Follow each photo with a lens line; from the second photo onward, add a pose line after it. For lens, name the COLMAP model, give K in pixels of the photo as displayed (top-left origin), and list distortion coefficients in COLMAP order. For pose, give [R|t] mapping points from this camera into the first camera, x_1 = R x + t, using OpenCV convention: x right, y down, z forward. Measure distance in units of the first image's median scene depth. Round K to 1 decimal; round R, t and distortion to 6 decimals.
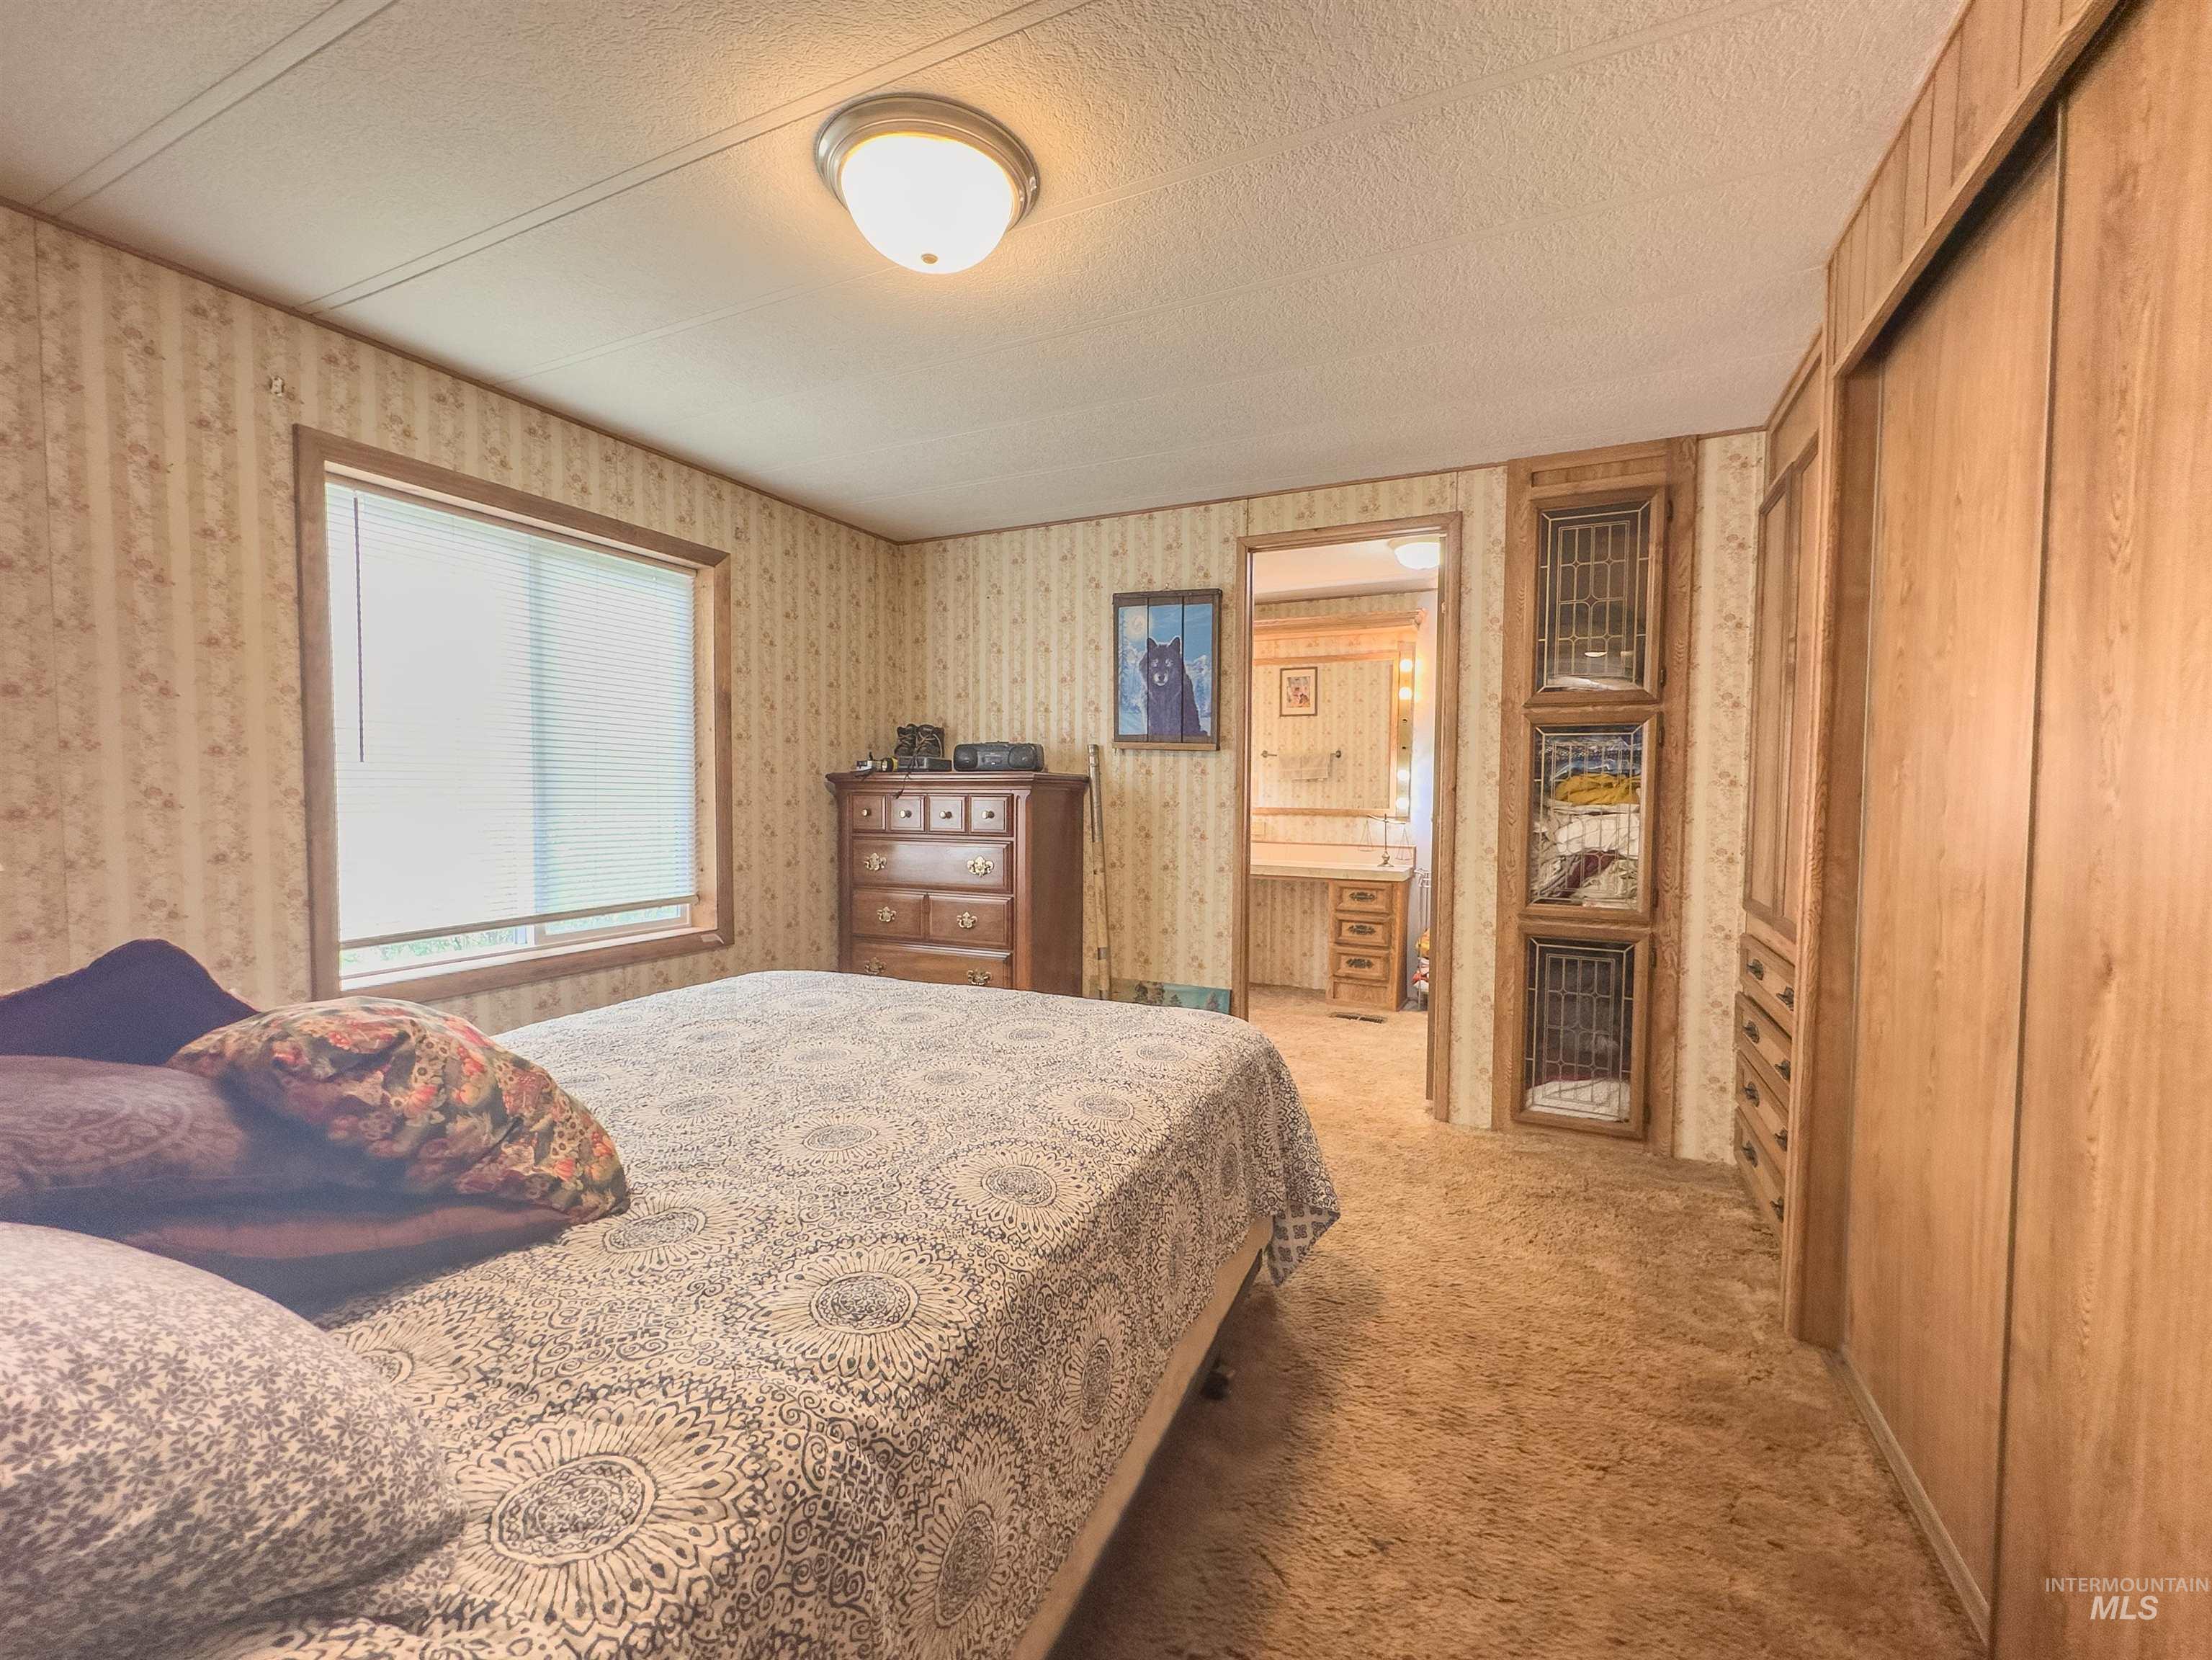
lens RADIAL K [[886.2, 0, 1114.1], [0, 886.2, 830.5], [0, 0, 1]] dist [-0.000184, -0.000346]
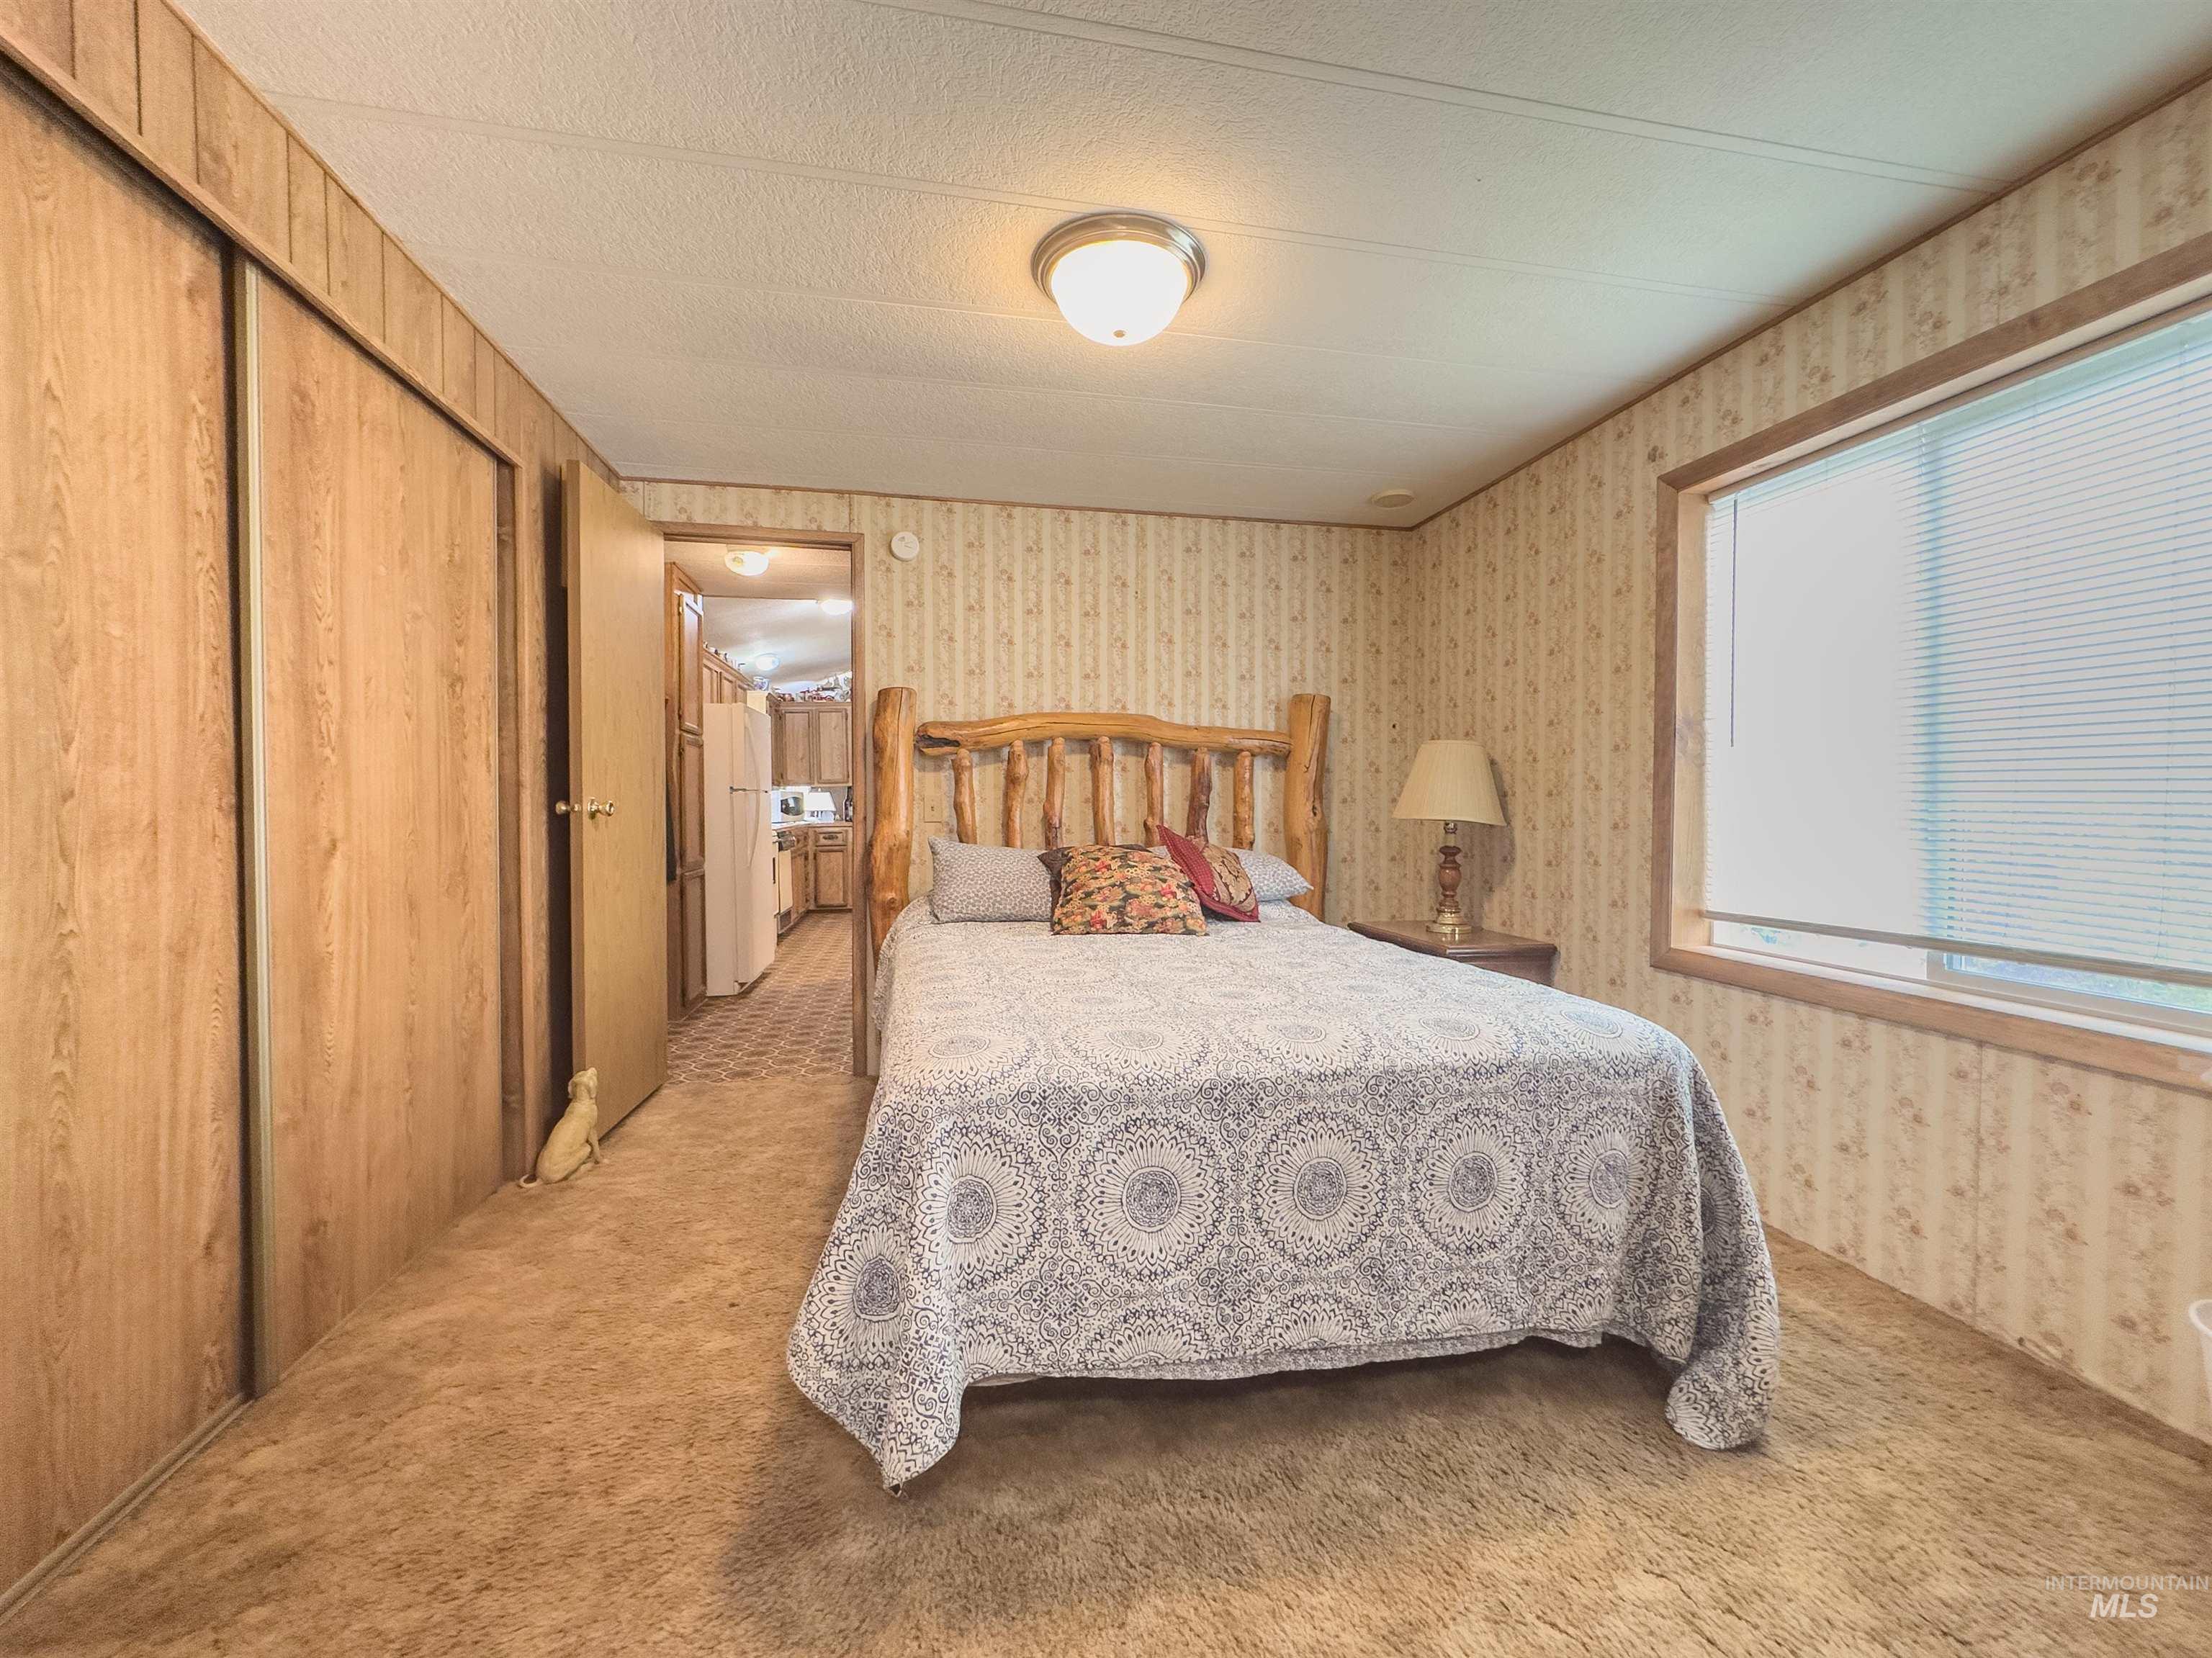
lens RADIAL K [[886.0, 0, 1113.0], [0, 886.0, 820.4], [0, 0, 1]] dist [-0.000184, -0.000346]
pose [[-0.799561, 0.003469, -0.600575, 0.517781], [-0.032749, 0.998244, 0.049365, -0.023324], [0.599691, 0.059138, -0.798043, 1.909553]]
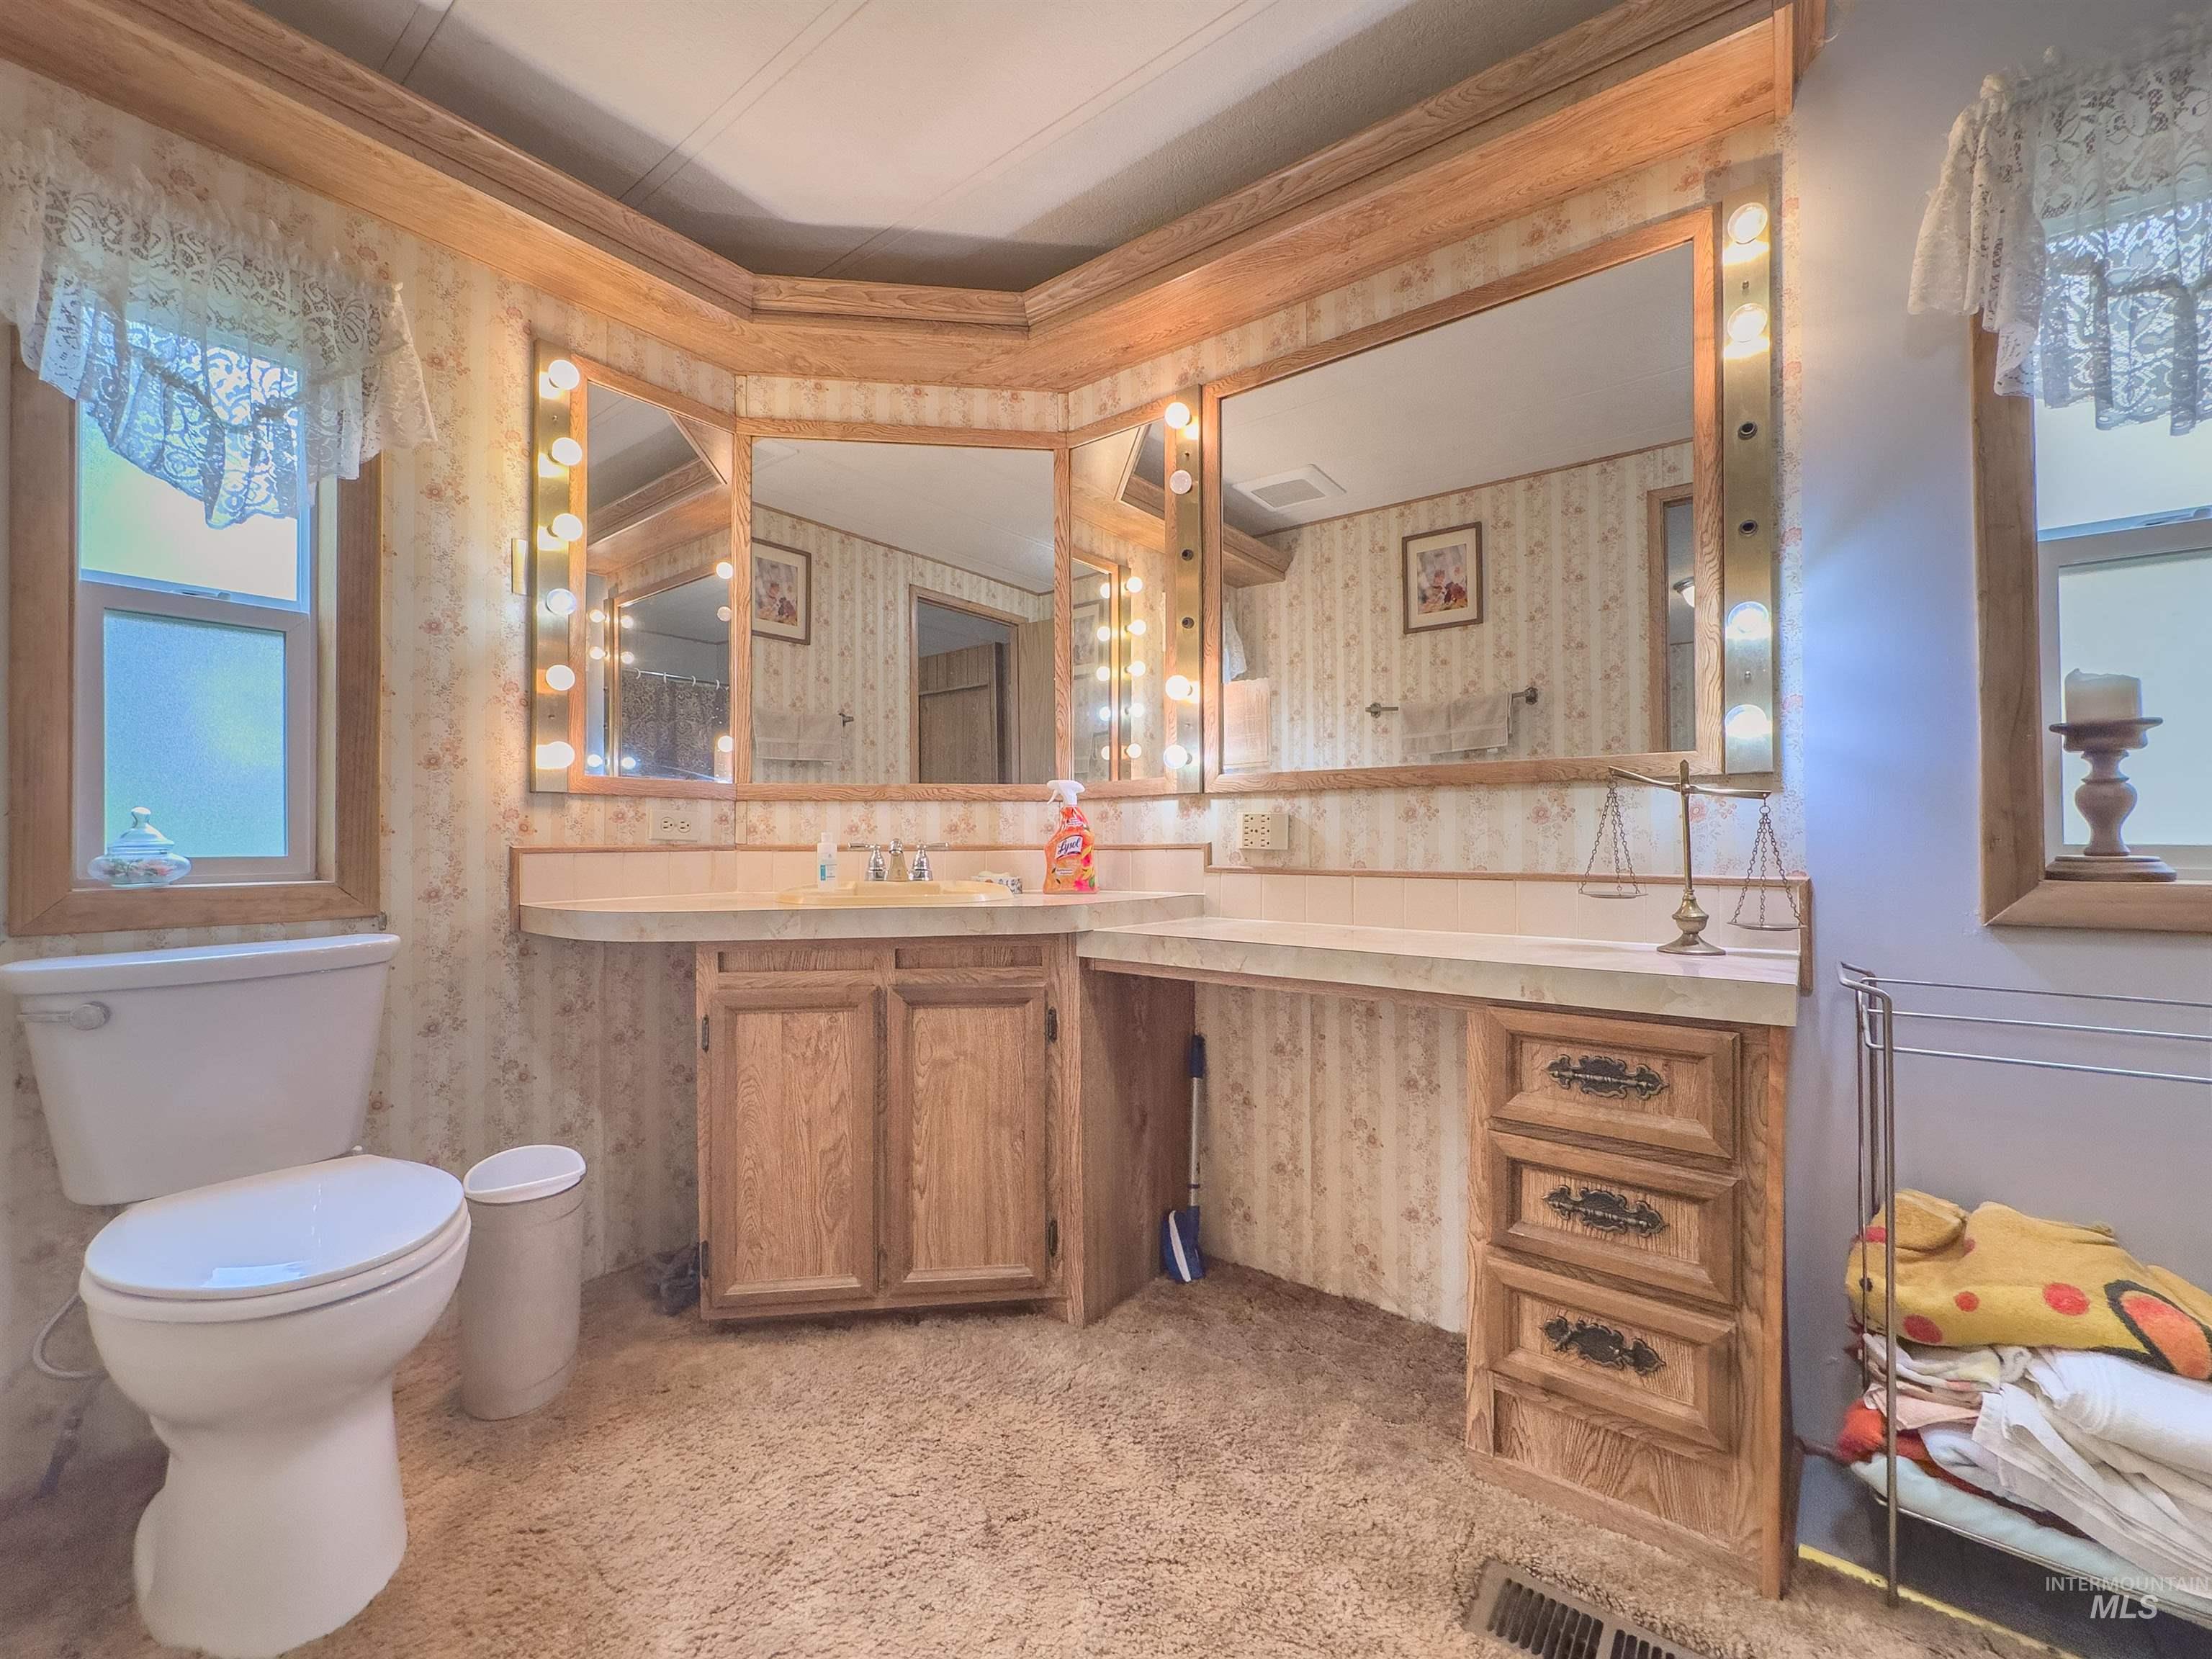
lens RADIAL K [[886.1, 0, 1116.6], [0, 886.1, 834.0], [0, 0, 1]] dist [-0.000184, -0.000346]
pose [[0.977044, -0.013313, -0.212620, 0.197445], [0.002080, 0.998594, -0.052967, 0.018261], [0.213026, 0.051309, 0.975698, 0.714263]]
